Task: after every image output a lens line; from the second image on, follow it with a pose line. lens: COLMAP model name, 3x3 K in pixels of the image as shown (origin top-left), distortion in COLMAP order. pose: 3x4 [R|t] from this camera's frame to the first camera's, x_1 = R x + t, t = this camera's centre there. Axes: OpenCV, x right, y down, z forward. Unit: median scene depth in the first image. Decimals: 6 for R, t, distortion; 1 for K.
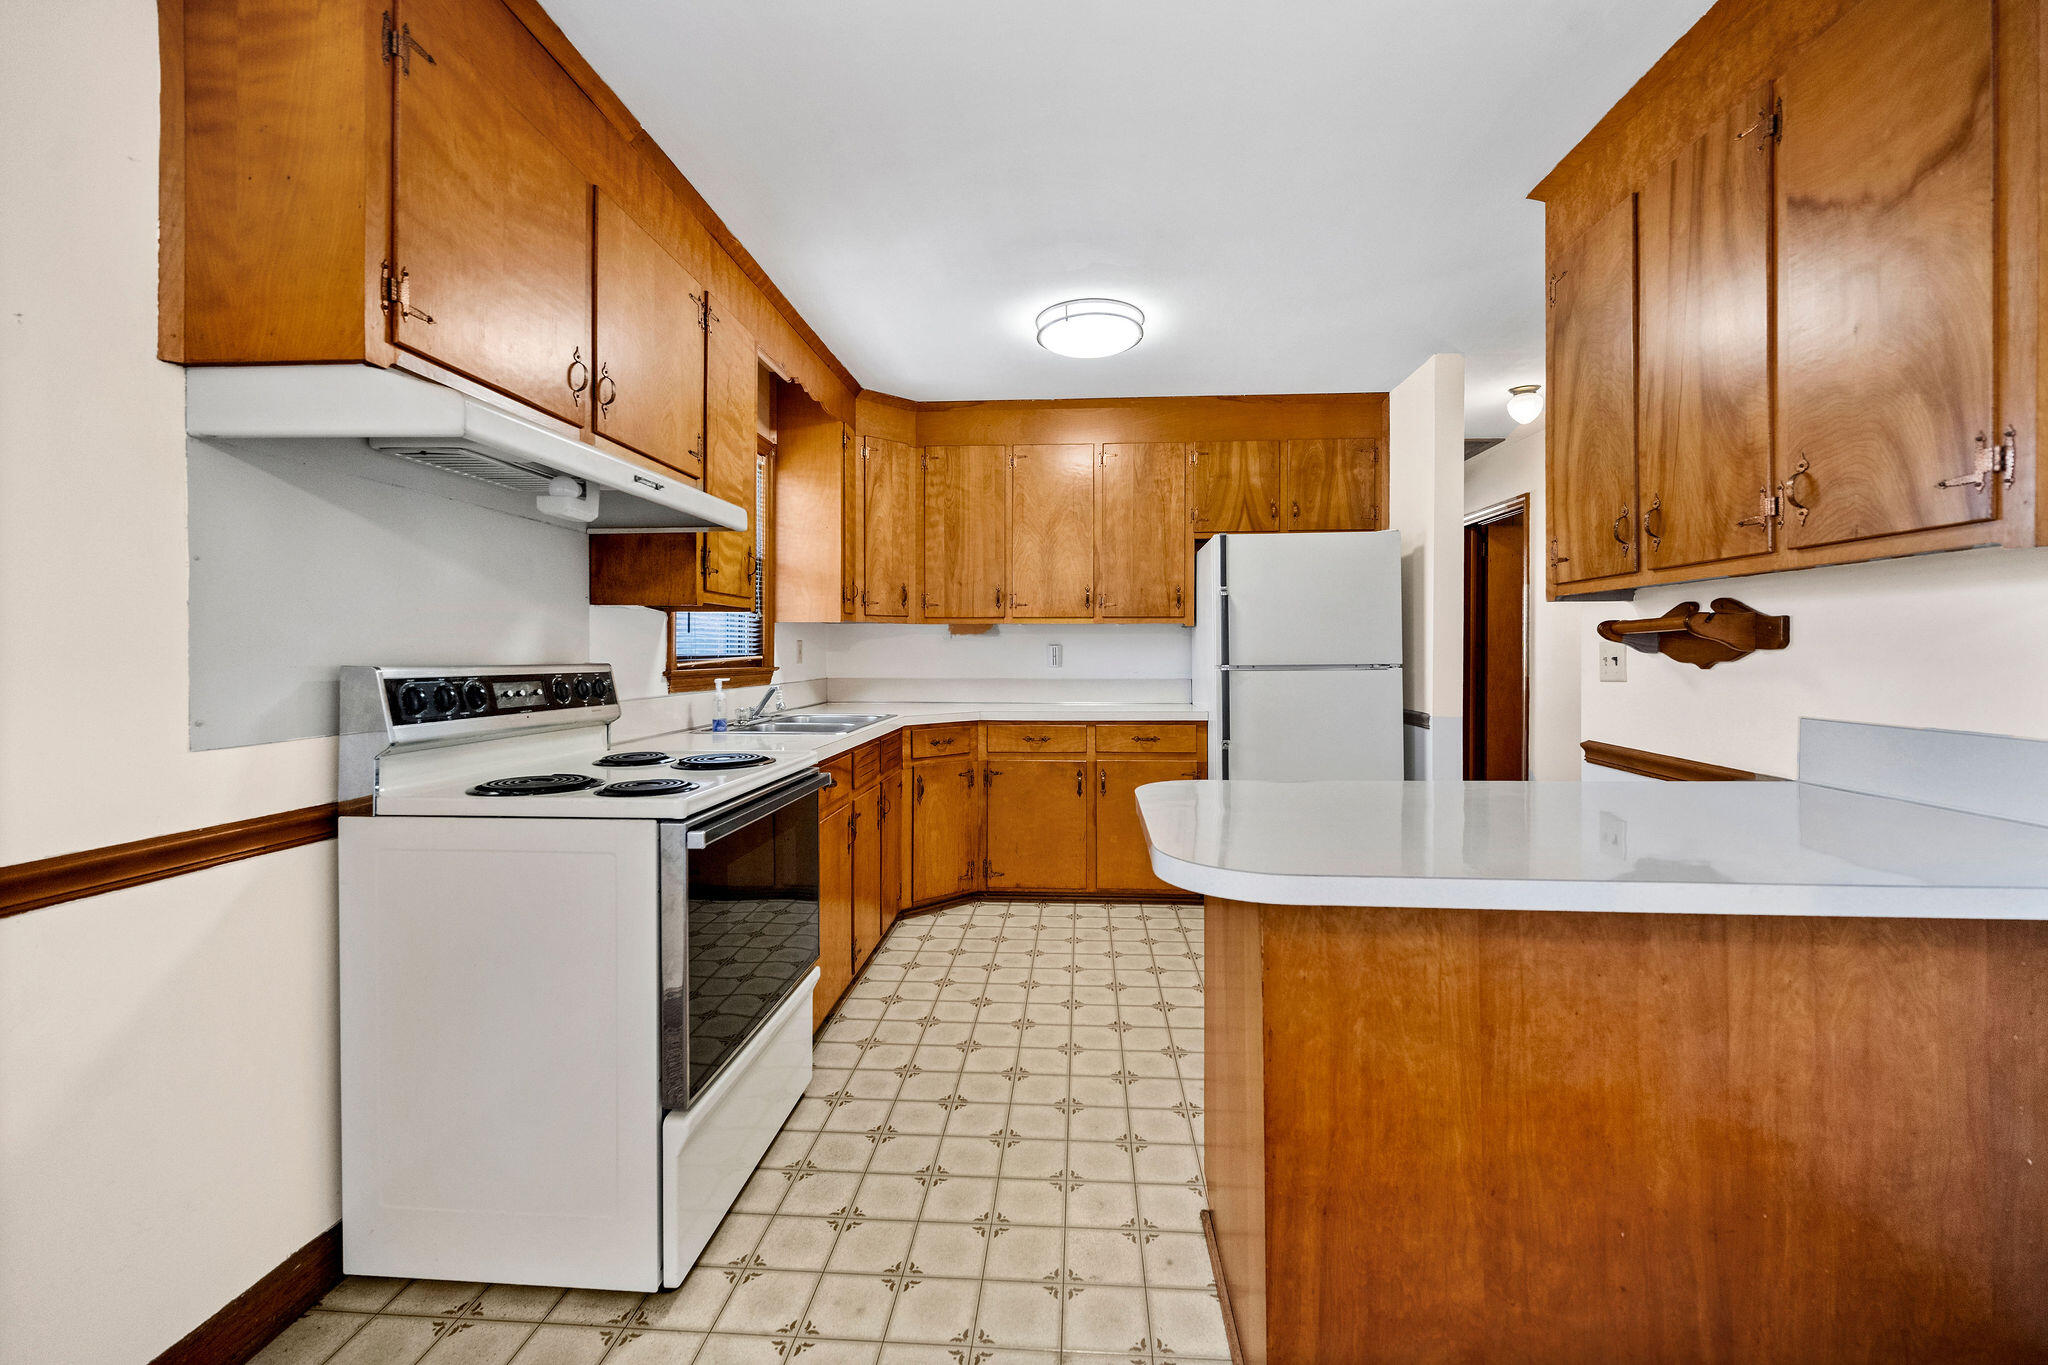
lens RADIAL K [[827.2, 0, 1029.0], [0, 827.2, 650.6], [0, 0, 1]] dist [-0.001900, -0.000250]
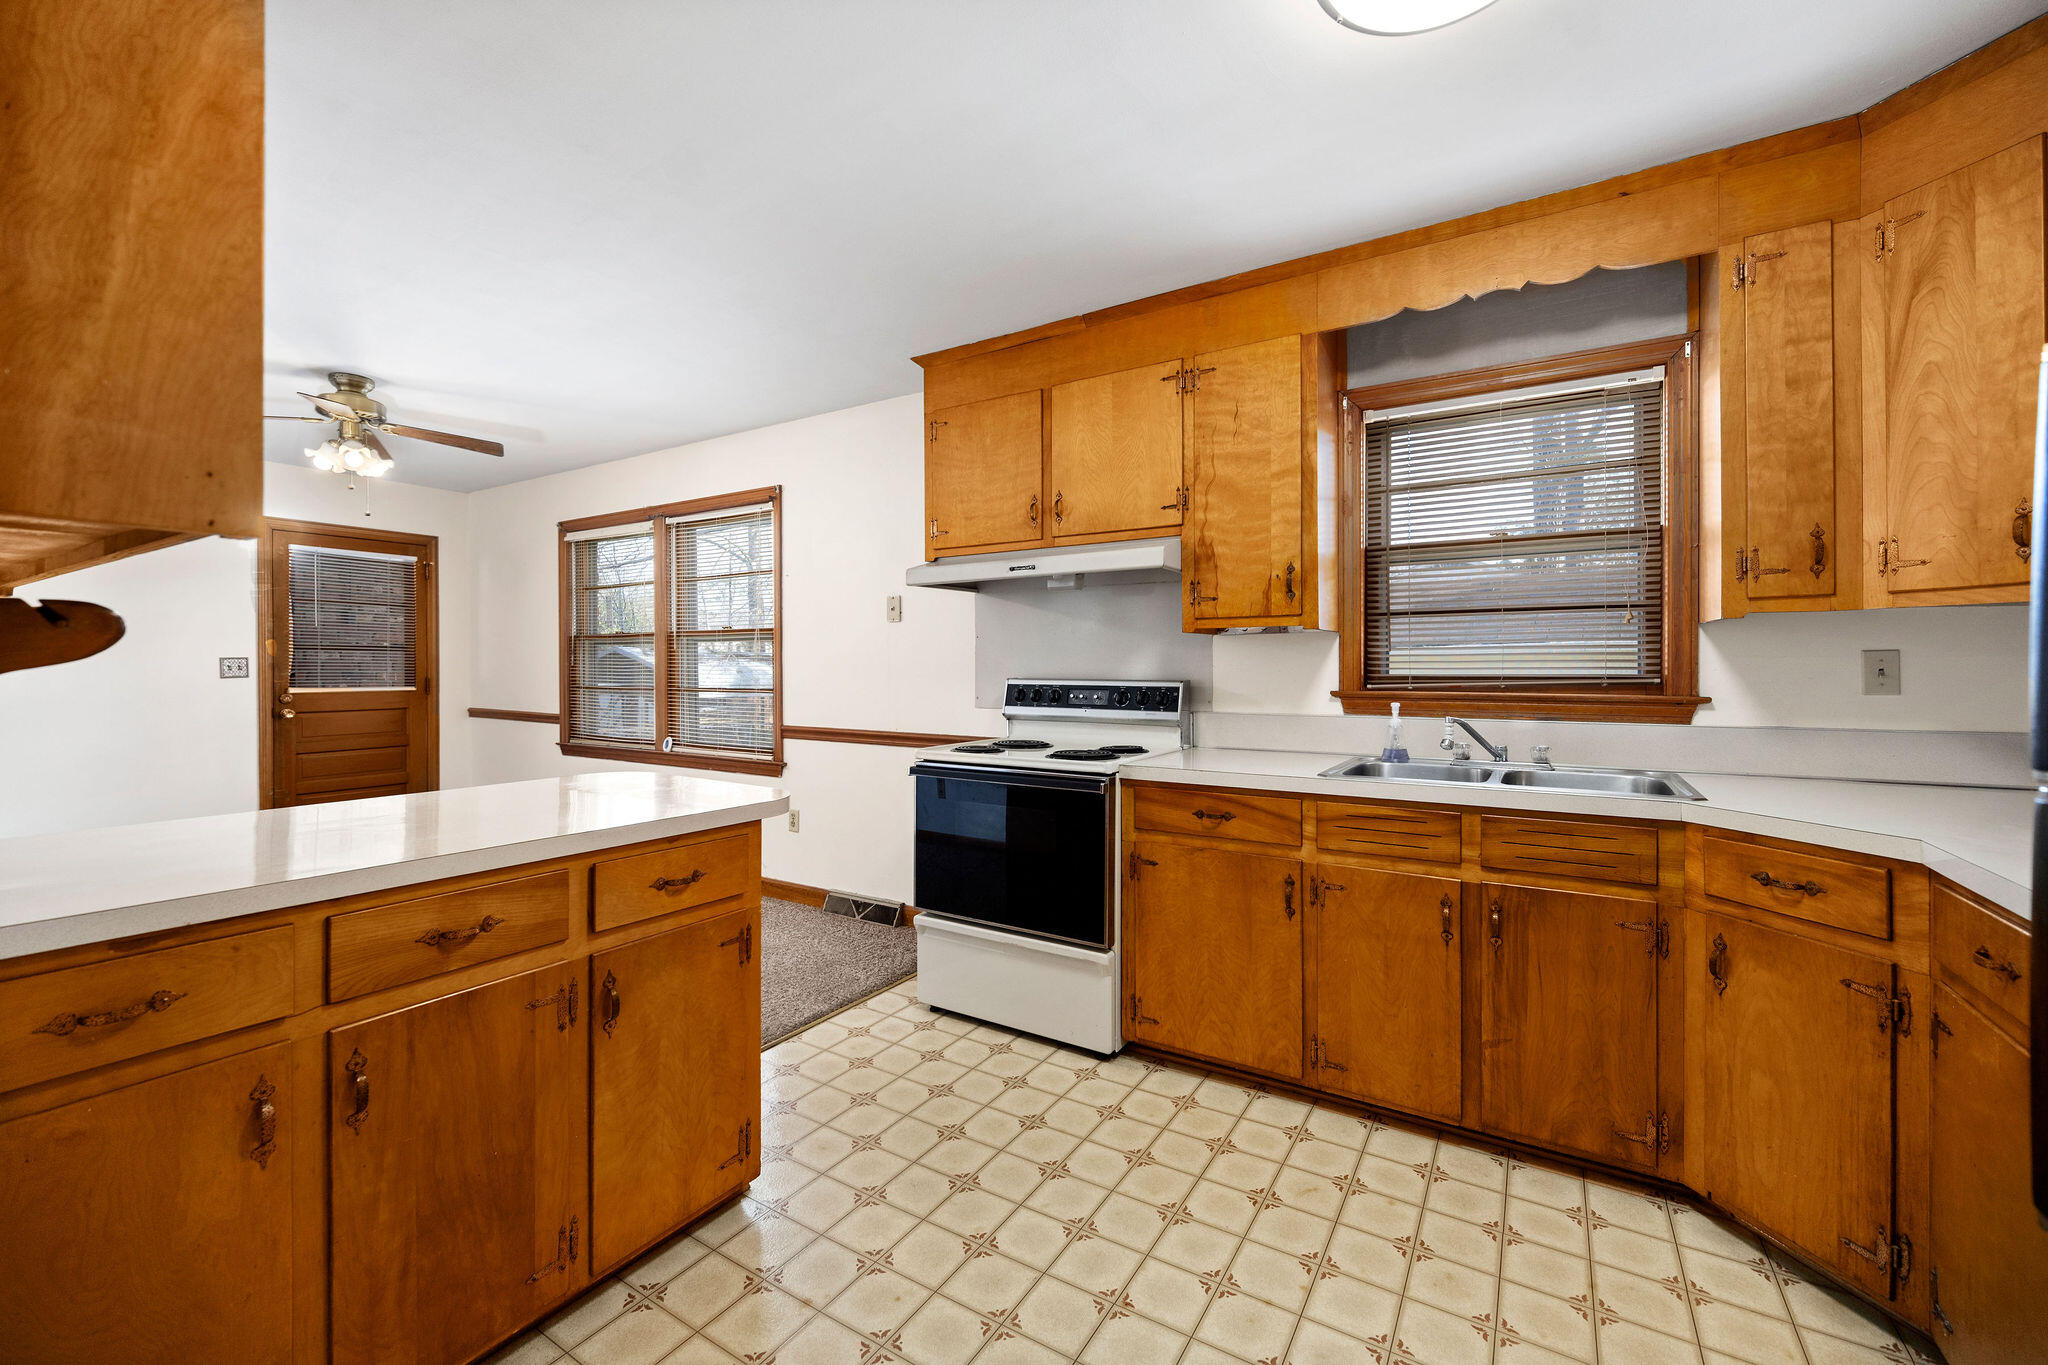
lens RADIAL K [[840.3, 0, 1028.3], [0, 840.3, 669.2], [0, 0, 1]] dist [0.000150, -0.000262]
pose [[-0.477856, -0.002212, -0.878435, 0.506113], [0.000589, 0.999996, -0.002838, -0.000078], [0.878438, -0.001873, -0.477853, 0.928869]]
